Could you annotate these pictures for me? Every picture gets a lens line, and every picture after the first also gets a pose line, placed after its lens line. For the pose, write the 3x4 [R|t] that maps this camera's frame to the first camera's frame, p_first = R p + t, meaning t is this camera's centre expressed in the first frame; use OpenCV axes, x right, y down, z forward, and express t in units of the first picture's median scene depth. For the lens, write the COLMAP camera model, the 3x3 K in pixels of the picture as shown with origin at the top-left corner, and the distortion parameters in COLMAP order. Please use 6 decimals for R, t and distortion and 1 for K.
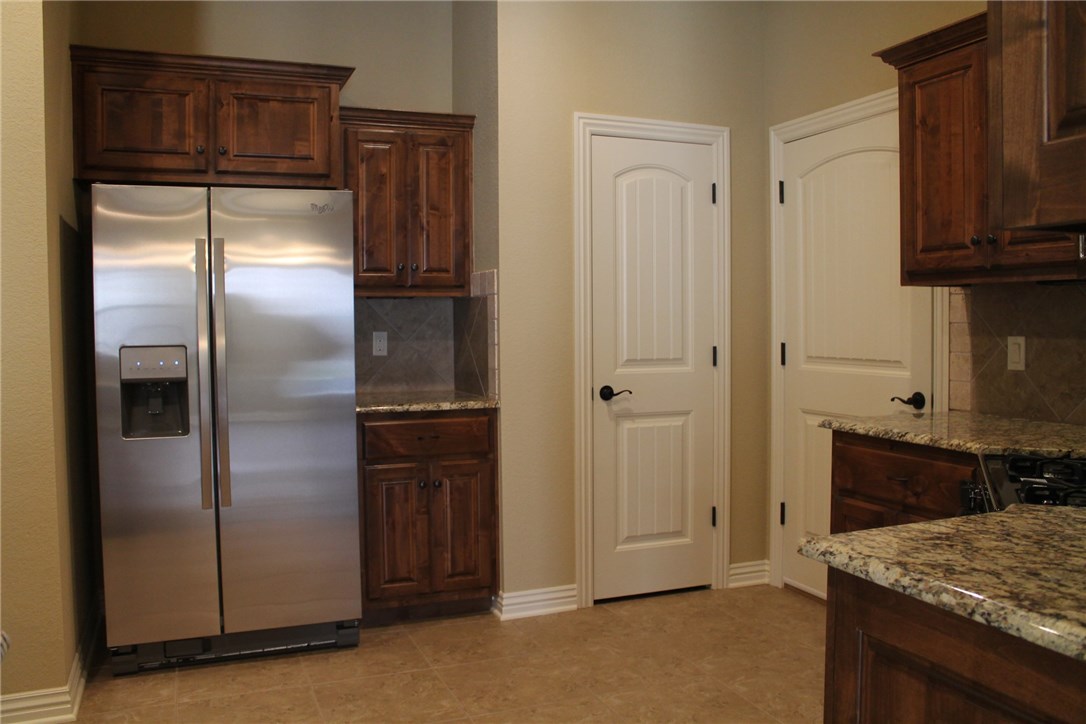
lens RADIAL K [[915.1, 0, 548.6], [0, 915.1, 360.6], [0, 0, 1]] dist [-0.114492, 0.046642]
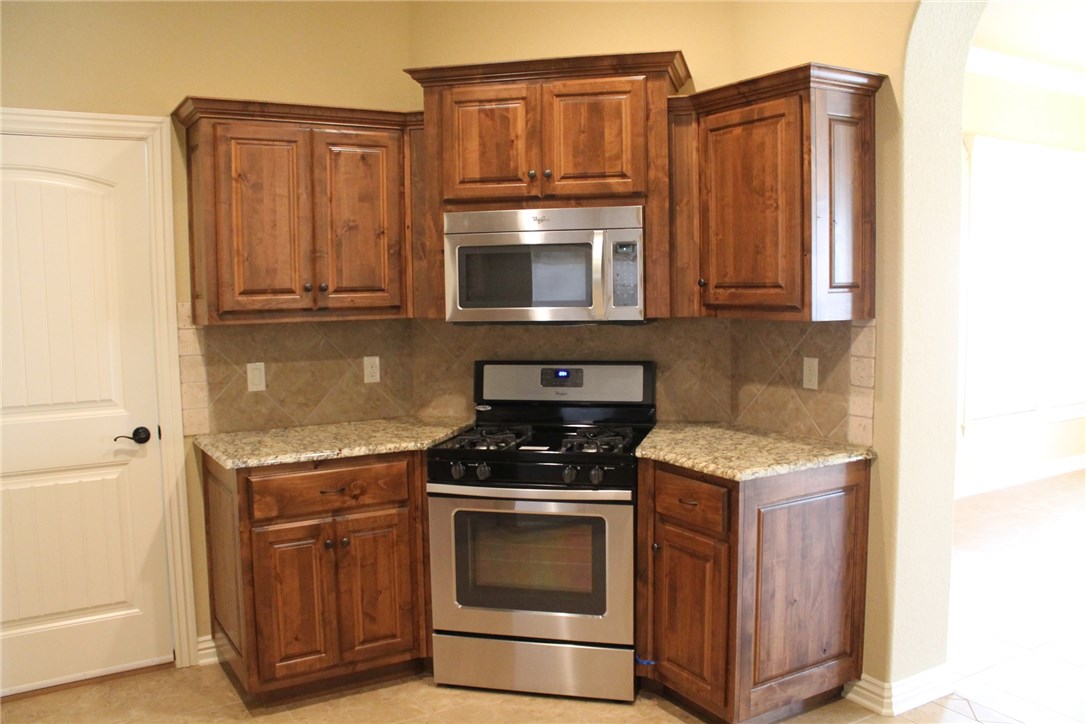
lens RADIAL K [[915.1, 0, 545.4], [0, 915.1, 364.3], [0, 0, 1]] dist [-0.114492, 0.046642]
pose [[-0.146078, -0.079773, 0.986052, -0.743101], [0.062434, 0.994013, 0.089666, -0.111974], [-0.987301, 0.074661, -0.140222, 0.795669]]
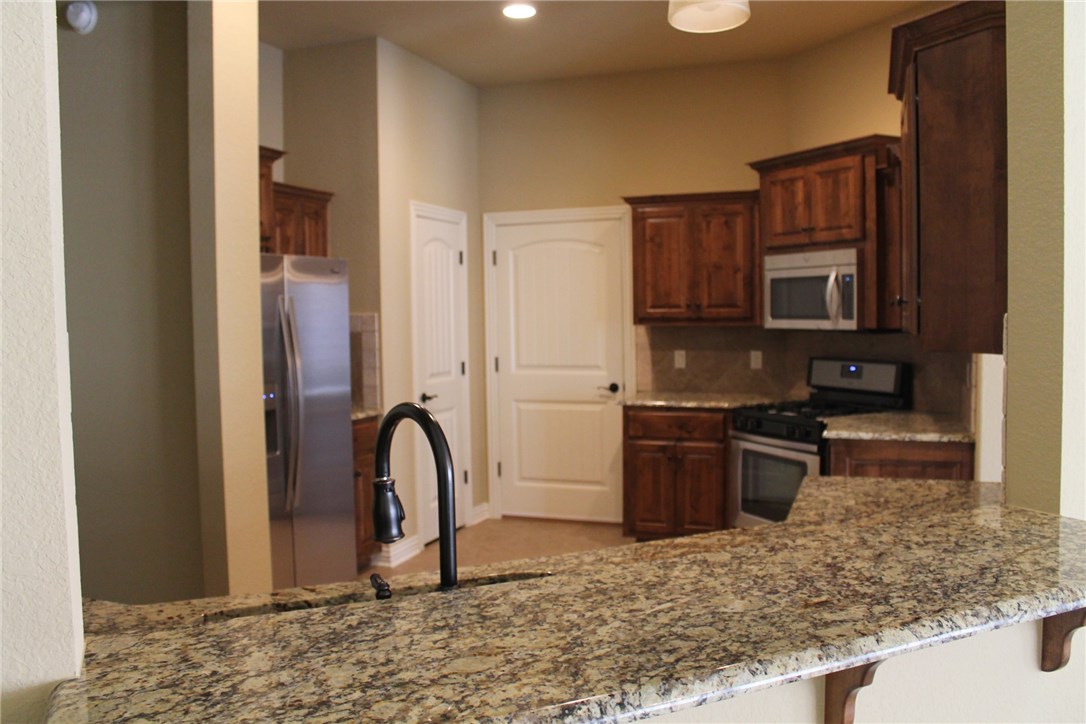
lens RADIAL K [[915.1, 0, 549.8], [0, 915.1, 359.7], [0, 0, 1]] dist [-0.114492, 0.046642]
pose [[0.681327, -0.043756, 0.730670, -1.143556], [0.043095, 0.998878, 0.019633, -0.059461], [-0.730710, 0.018112, 0.682448, -0.157293]]
